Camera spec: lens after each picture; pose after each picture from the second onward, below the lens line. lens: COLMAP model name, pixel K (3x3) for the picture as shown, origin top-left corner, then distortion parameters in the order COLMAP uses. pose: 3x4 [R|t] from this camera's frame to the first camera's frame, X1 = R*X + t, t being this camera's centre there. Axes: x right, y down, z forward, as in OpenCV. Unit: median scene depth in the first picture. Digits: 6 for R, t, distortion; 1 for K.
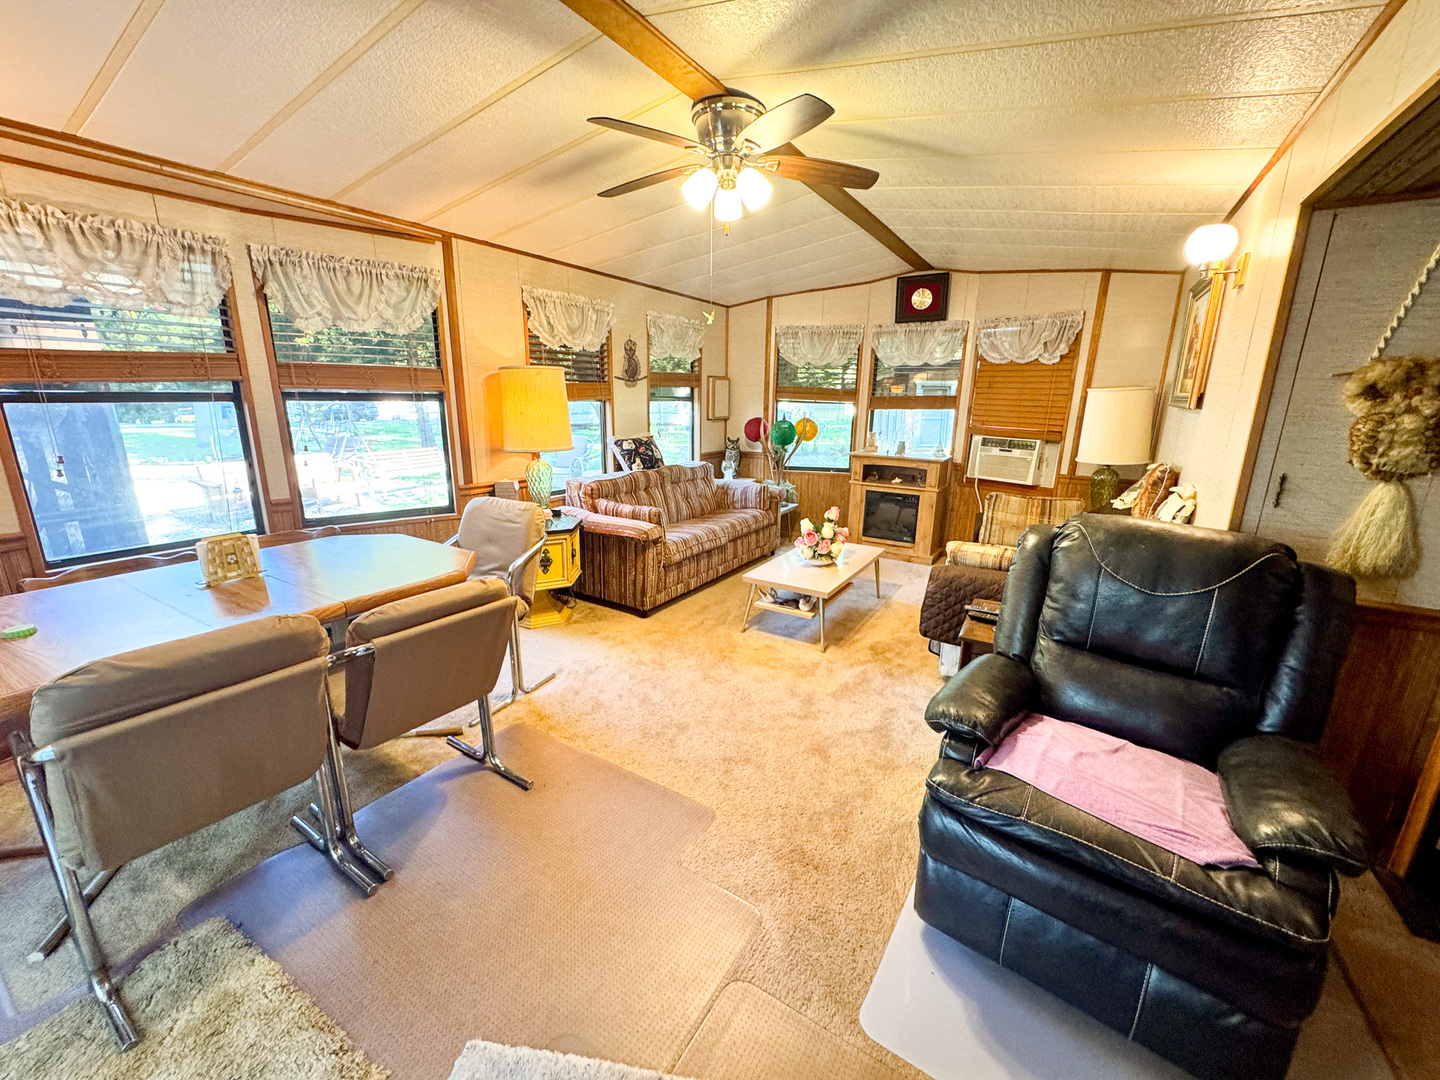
lens RADIAL K [[578.6, 0, 718.2], [0, 578.6, 538.7], [0, 0, 1]] dist [-0.003355, -0.000461]
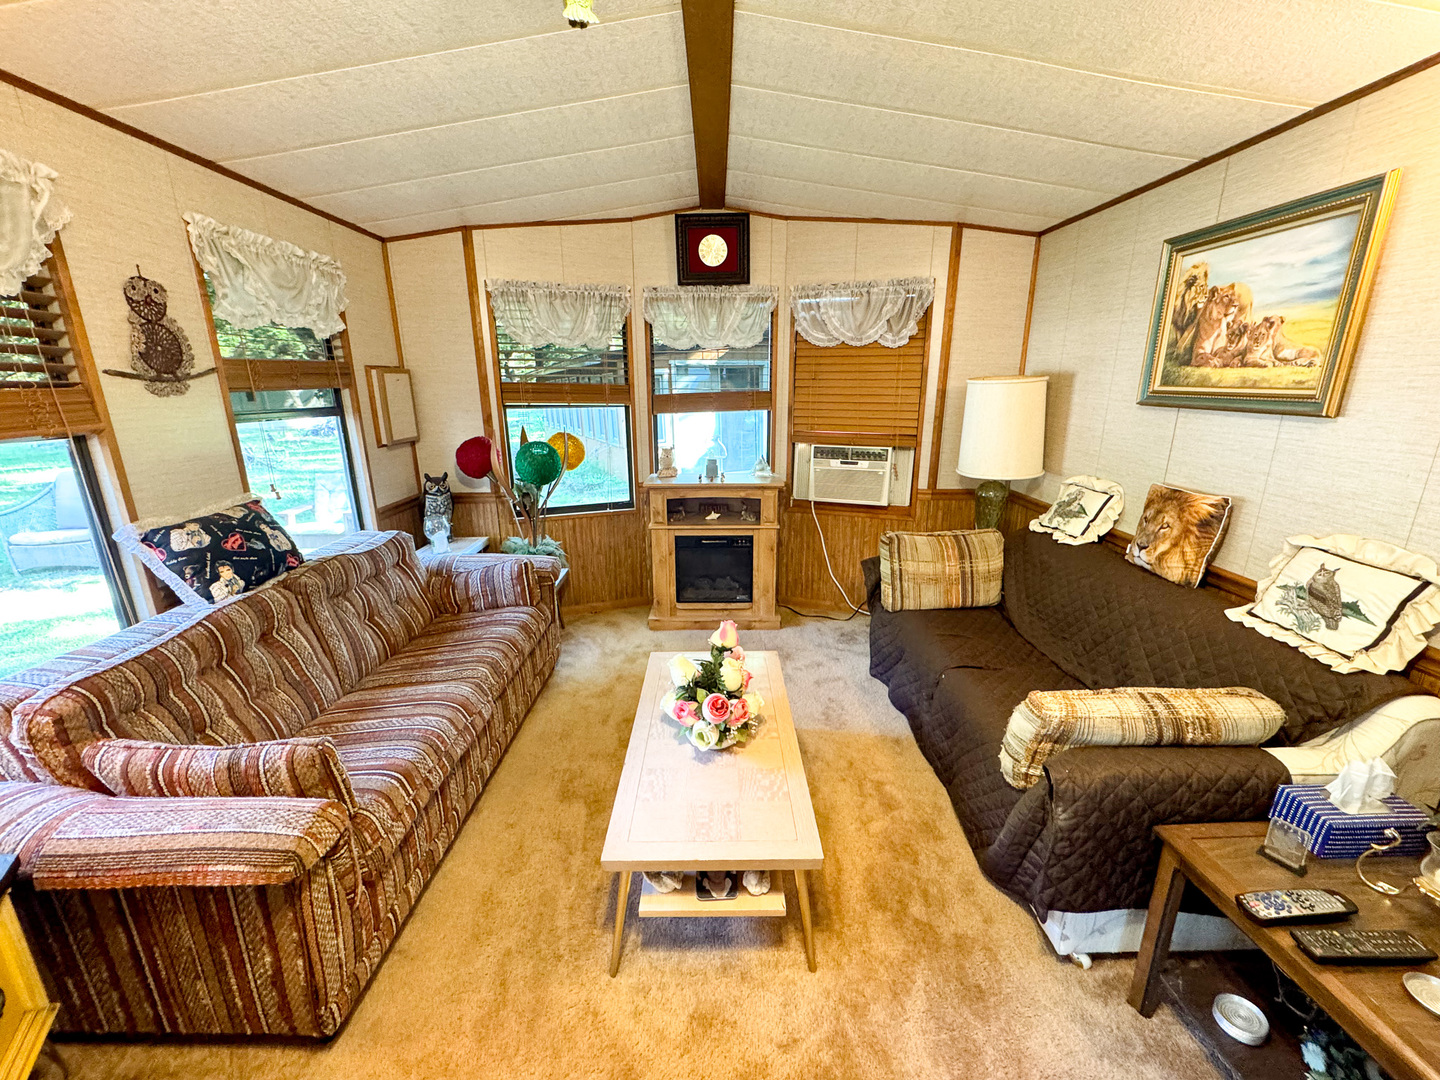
lens RADIAL K [[578.6, 0, 722.7], [0, 578.6, 539.5], [0, 0, 1]] dist [-0.003355, -0.000461]
pose [[0.846522, -0.159024, 0.508047, -0.040450], [0.147796, 0.987029, 0.062689, -0.122541], [-0.511426, 0.022020, 0.859045, 0.427943]]
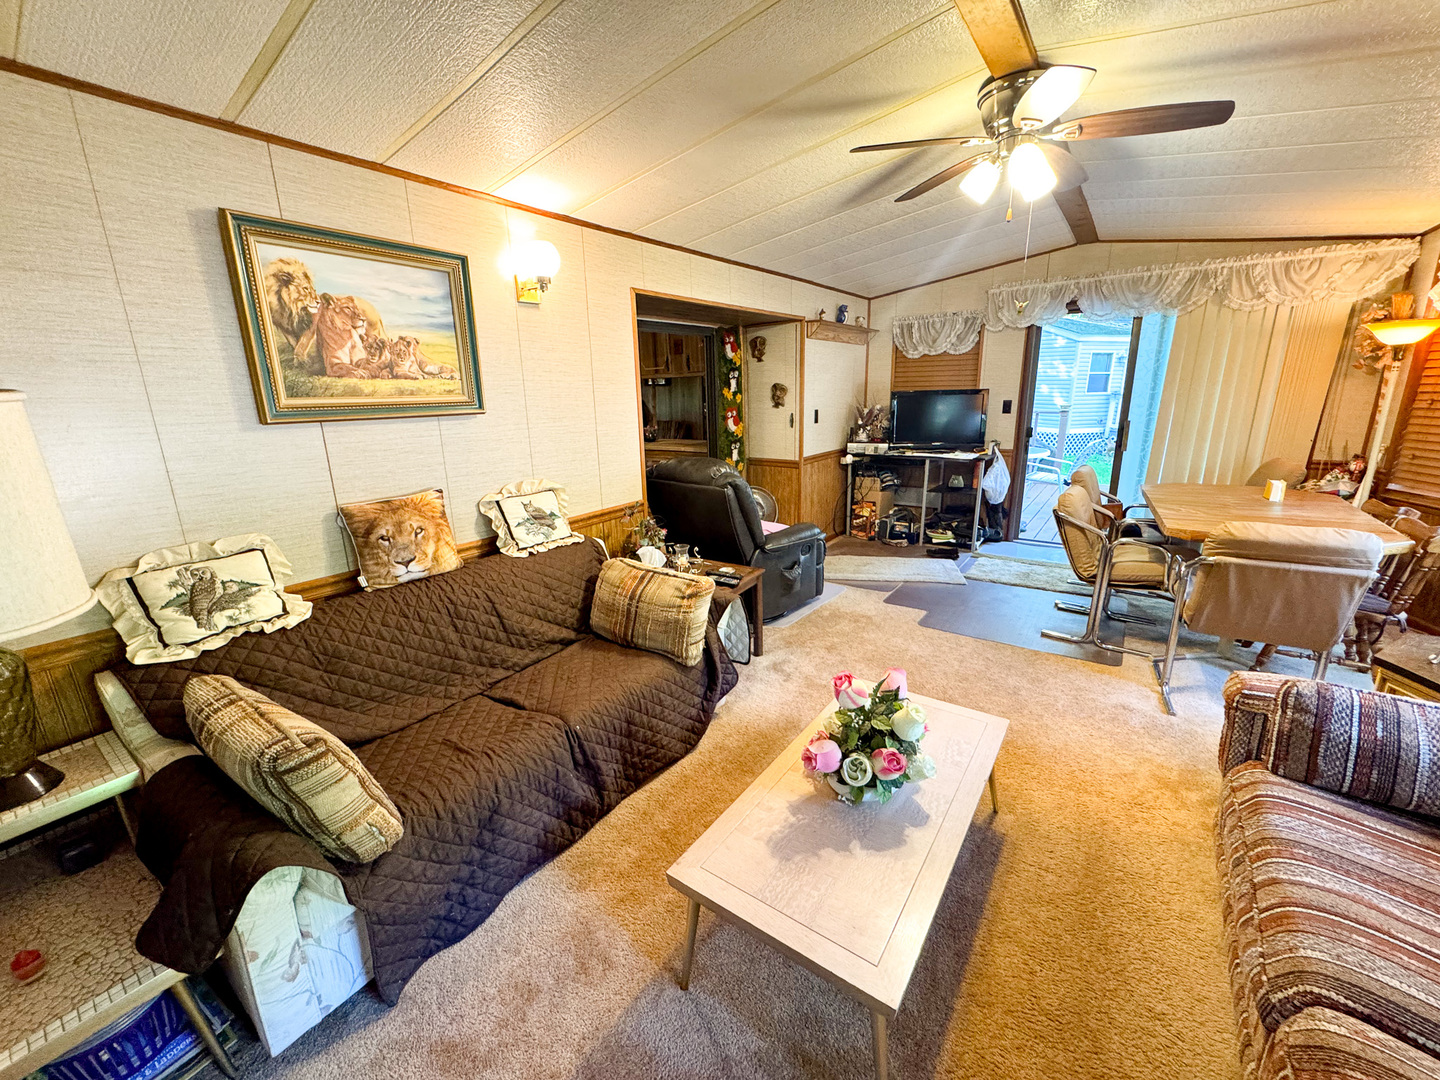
lens RADIAL K [[578.6, 0, 722.1], [0, 578.6, 537.0], [0, 0, 1]] dist [-0.003355, -0.000461]
pose [[-0.998110, -0.009883, 0.060646, 0.206153], [0.020525, 0.876666, 0.480662, -0.264470], [-0.057917, 0.480999, -0.874806, 1.019628]]
